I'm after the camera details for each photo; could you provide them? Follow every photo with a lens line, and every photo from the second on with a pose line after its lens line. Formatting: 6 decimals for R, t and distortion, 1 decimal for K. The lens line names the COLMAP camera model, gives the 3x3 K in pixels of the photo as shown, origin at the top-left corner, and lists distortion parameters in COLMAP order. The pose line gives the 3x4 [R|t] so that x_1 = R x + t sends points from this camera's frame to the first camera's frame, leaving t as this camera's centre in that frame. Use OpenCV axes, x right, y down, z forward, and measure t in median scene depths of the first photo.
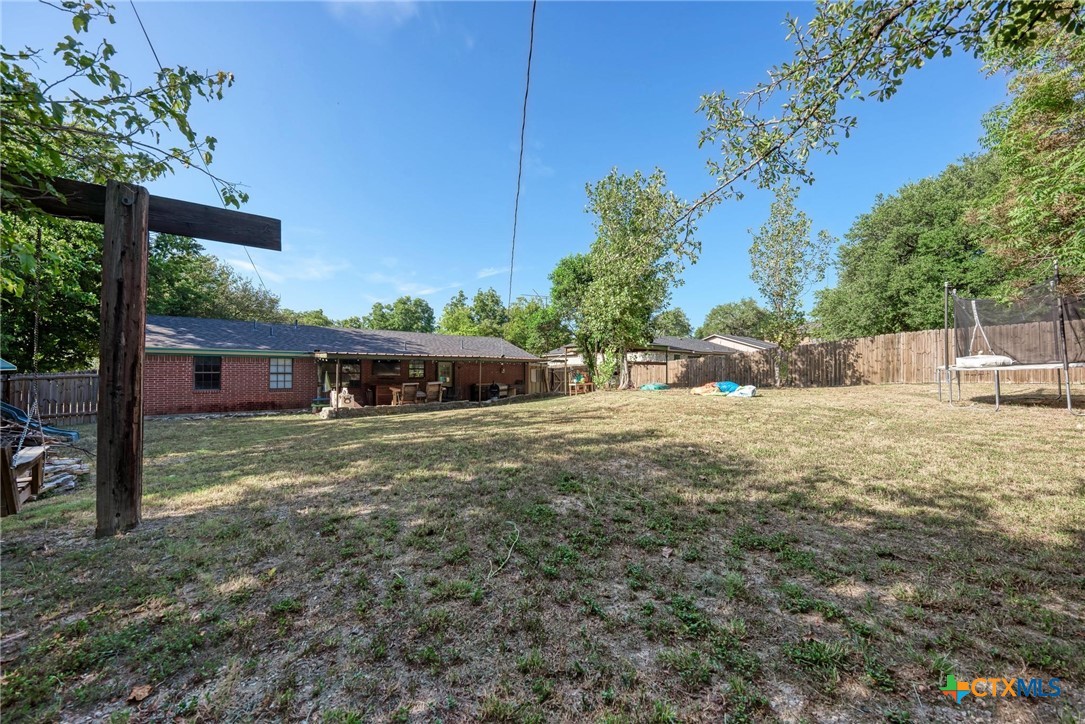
lens RADIAL K [[398.6, 0, 542.5], [0, 398.6, 362.0], [0, 0, 1]] dist [0.000028, -0.000033]
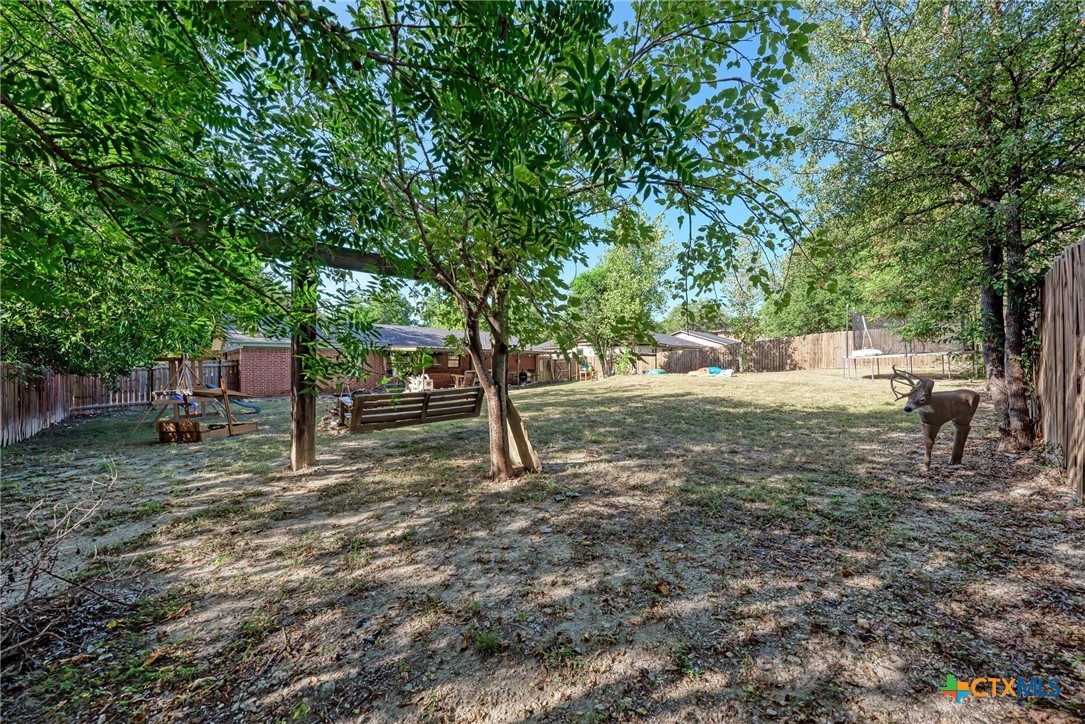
lens RADIAL K [[398.6, 0, 542.5], [0, 398.6, 362.0], [0, 0, 1]] dist [0.000028, -0.000033]
pose [[0.993778, -0.003686, 0.111318, -0.230083], [0.001539, 0.999811, 0.019363, 0.000915], [-0.111369, -0.019072, 0.993596, -0.274514]]
